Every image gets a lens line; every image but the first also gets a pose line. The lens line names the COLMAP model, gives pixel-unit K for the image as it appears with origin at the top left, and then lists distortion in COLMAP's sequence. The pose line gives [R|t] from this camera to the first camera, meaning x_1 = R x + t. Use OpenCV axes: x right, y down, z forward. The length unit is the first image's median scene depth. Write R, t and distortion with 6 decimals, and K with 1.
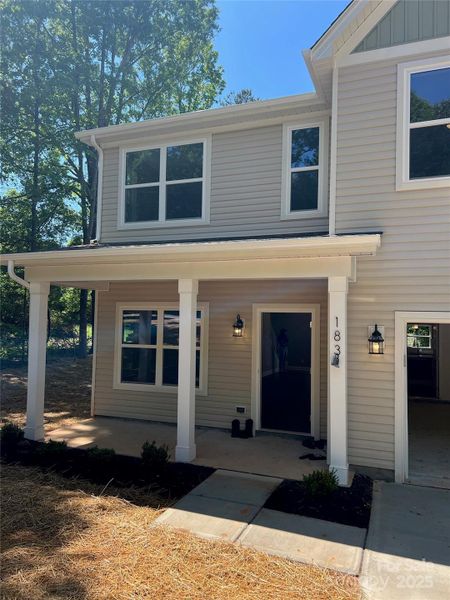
lens RADIAL K [[454.6, 0, 221.0], [0, 454.6, 302.9], [0, 0, 1]] dist [0.029316, -0.006883]
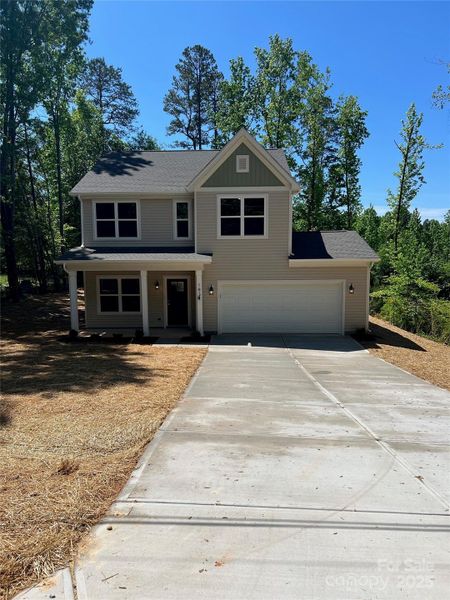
lens RADIAL K [[454.6, 0, 224.2], [0, 454.6, 300.2], [0, 0, 1]] dist [0.029316, -0.006883]
pose [[0.937068, -0.063977, 0.343234, -0.470653], [0.012092, 0.988426, 0.151223, -0.233611], [-0.348936, -0.137556, 0.926996, -1.393519]]
